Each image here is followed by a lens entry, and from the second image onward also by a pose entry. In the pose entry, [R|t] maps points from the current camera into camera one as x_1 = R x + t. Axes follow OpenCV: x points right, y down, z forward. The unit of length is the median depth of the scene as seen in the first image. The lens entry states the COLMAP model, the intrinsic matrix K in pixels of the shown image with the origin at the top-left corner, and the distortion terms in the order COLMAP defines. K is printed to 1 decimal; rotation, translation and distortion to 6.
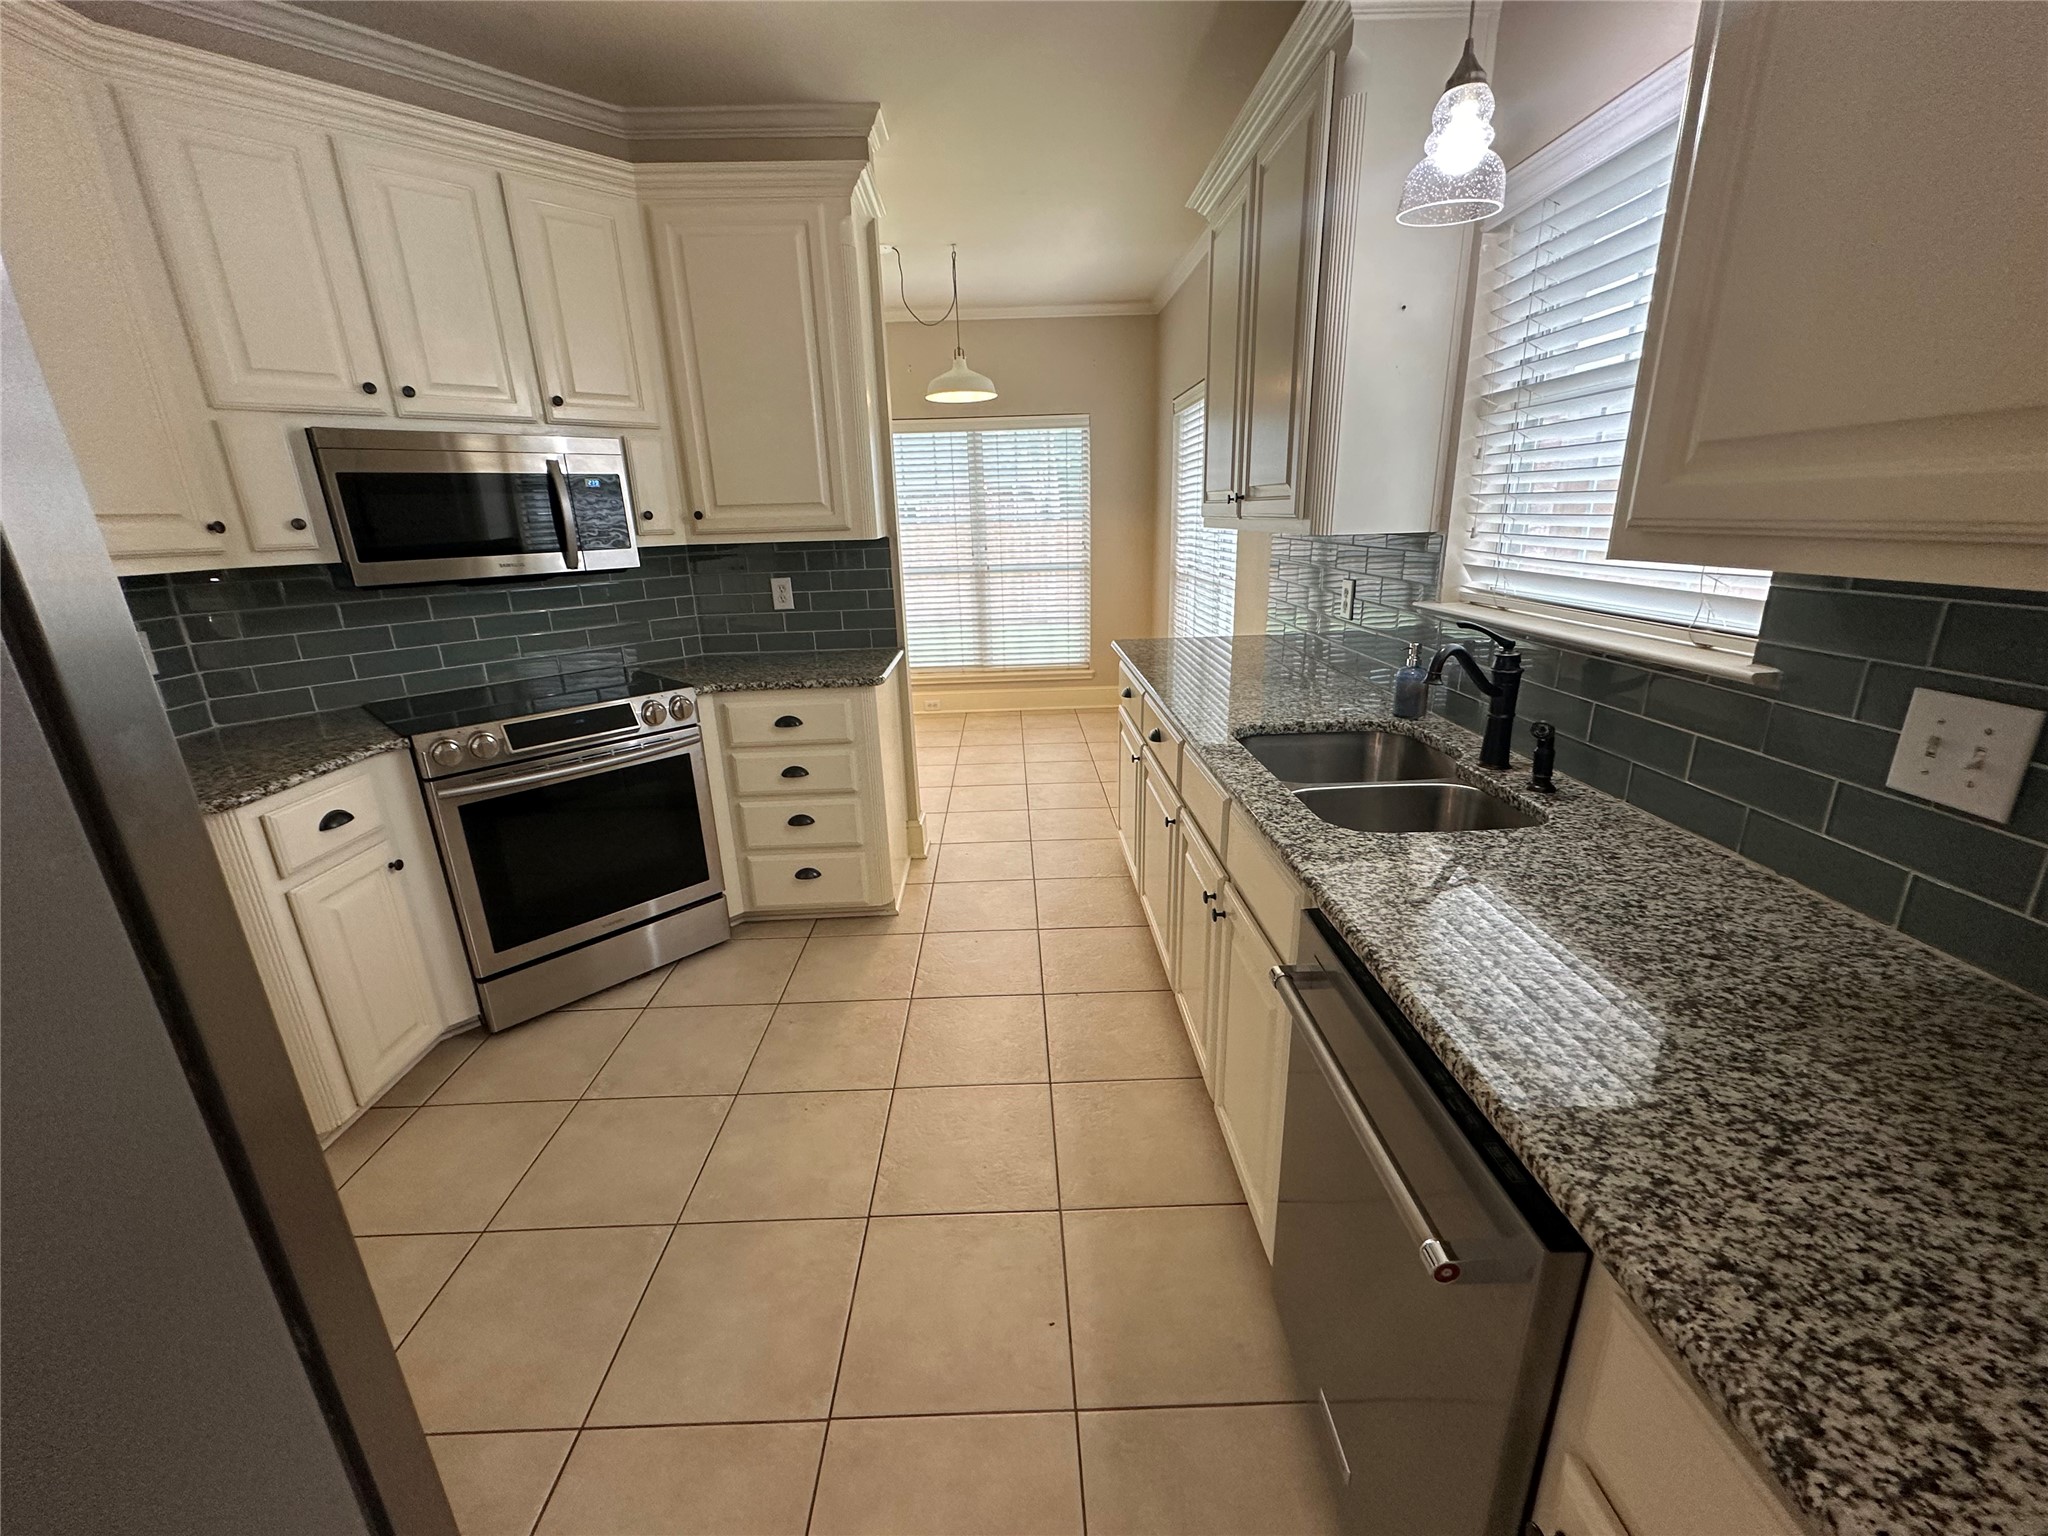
lens RADIAL K [[809.6, 0, 1023.7], [0, 809.6, 763.3], [0, 0, 1]] dist [-0.000499, 0.000131]
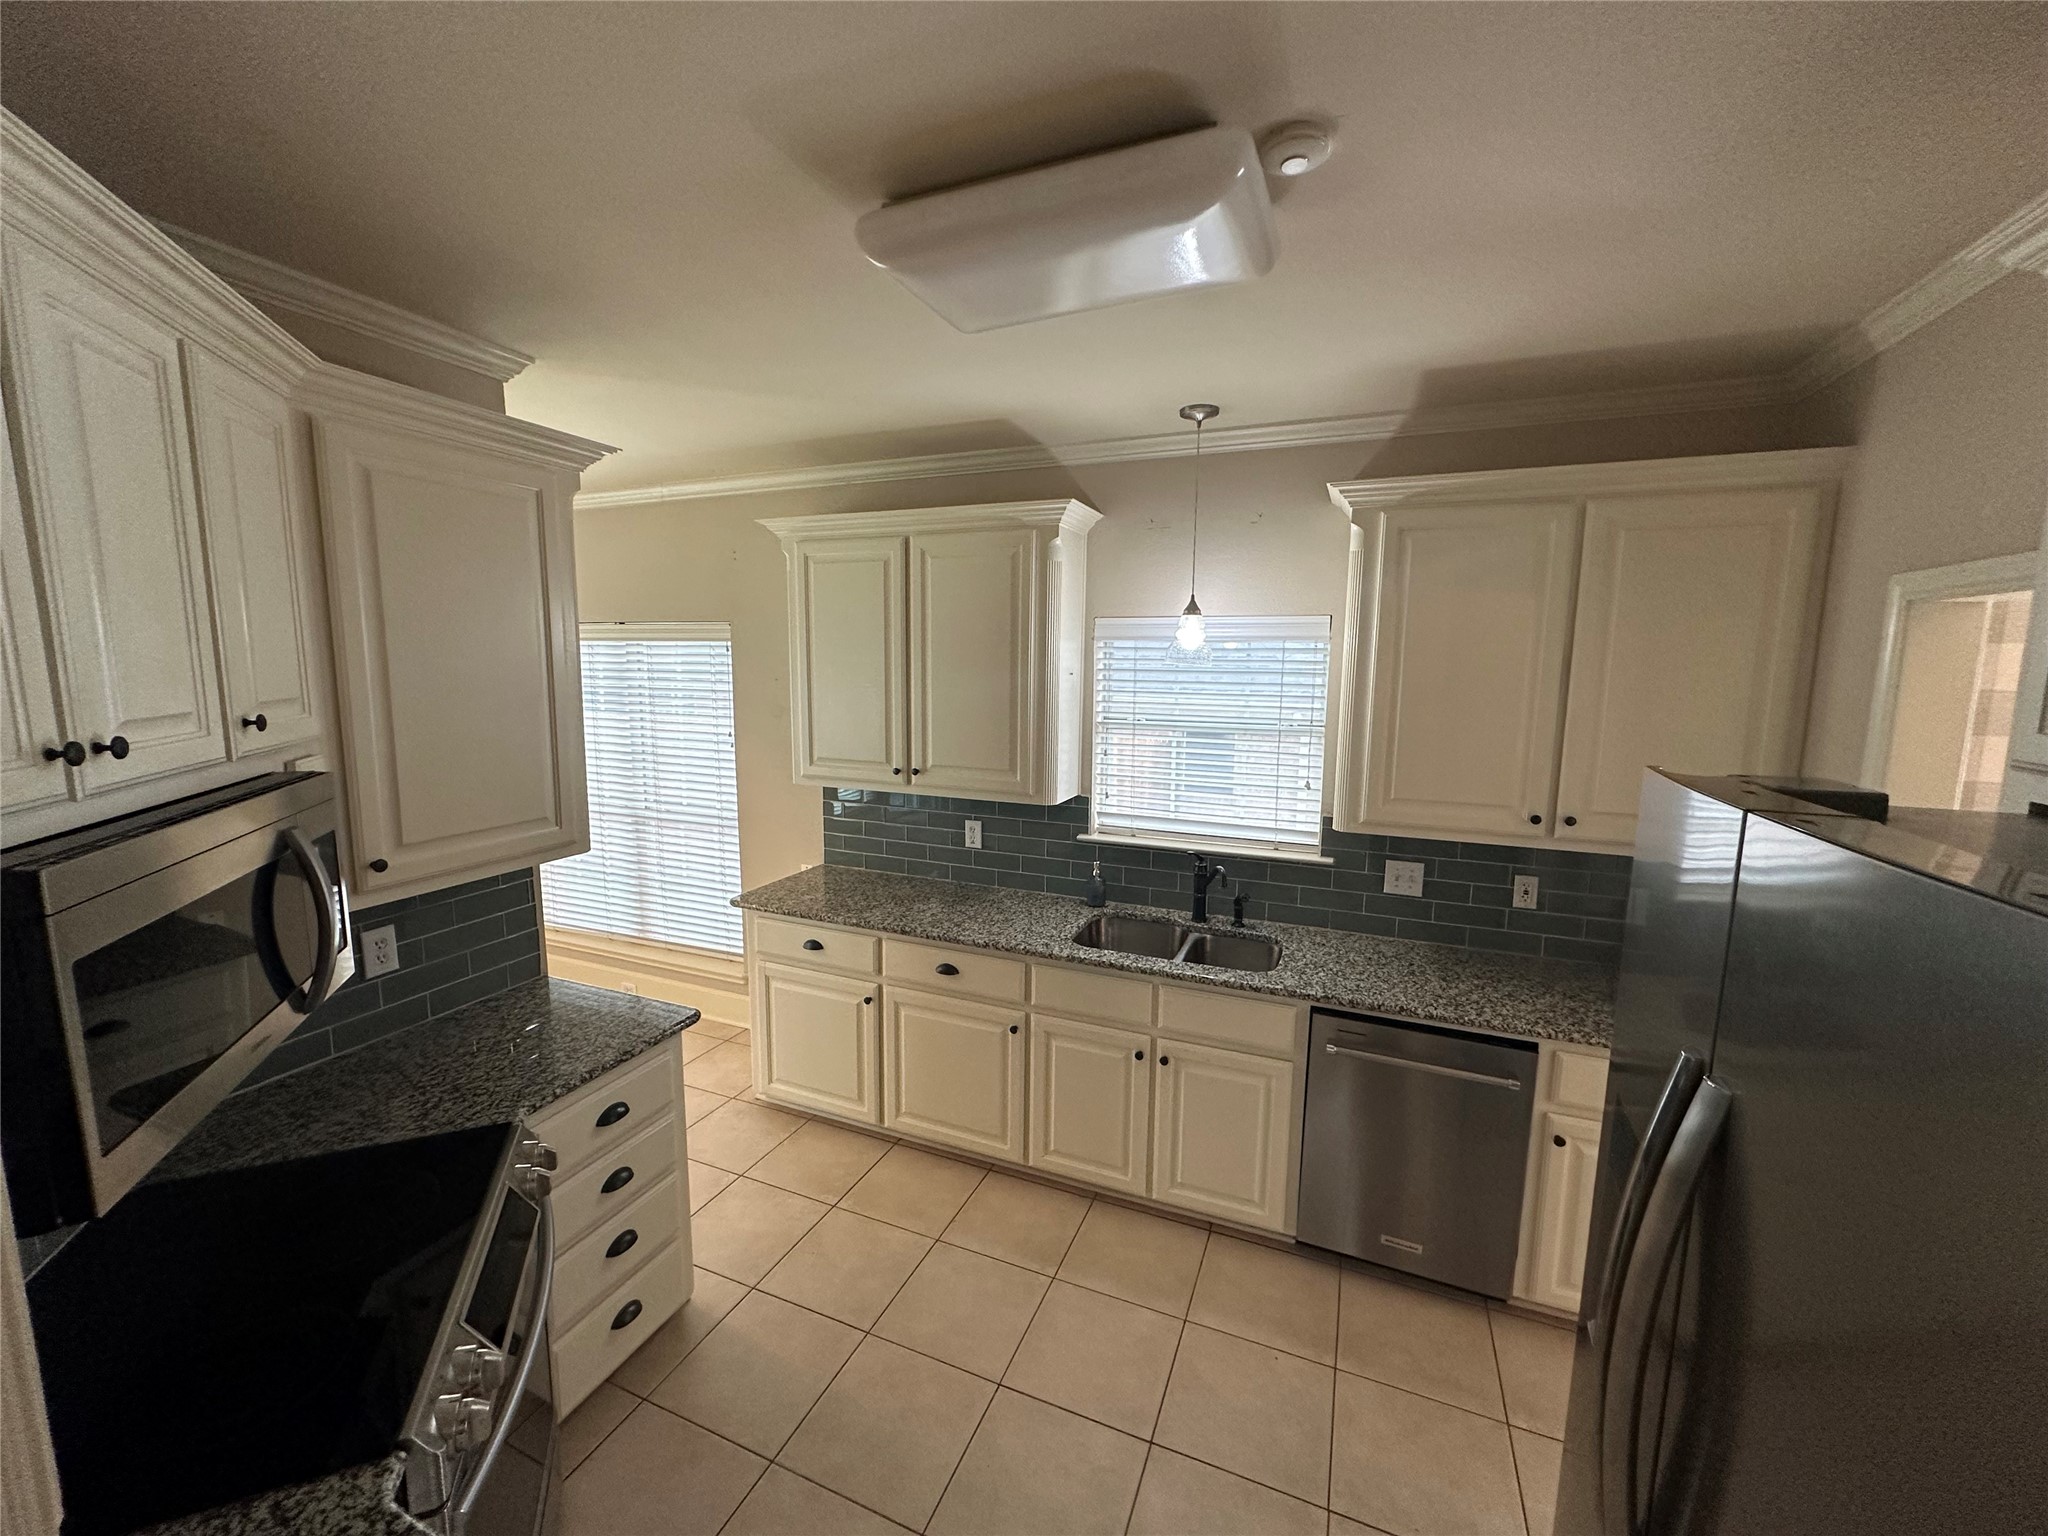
lens RADIAL K [[809.6, 0, 1015.3], [0, 809.6, 765.9], [0, 0, 1]] dist [-0.000499, 0.000131]
pose [[0.414784, -0.085225, 0.905920, -1.523937], [0.249921, 0.967984, -0.023365, -0.486721], [-0.874925, 0.236100, 0.422804, 0.566558]]
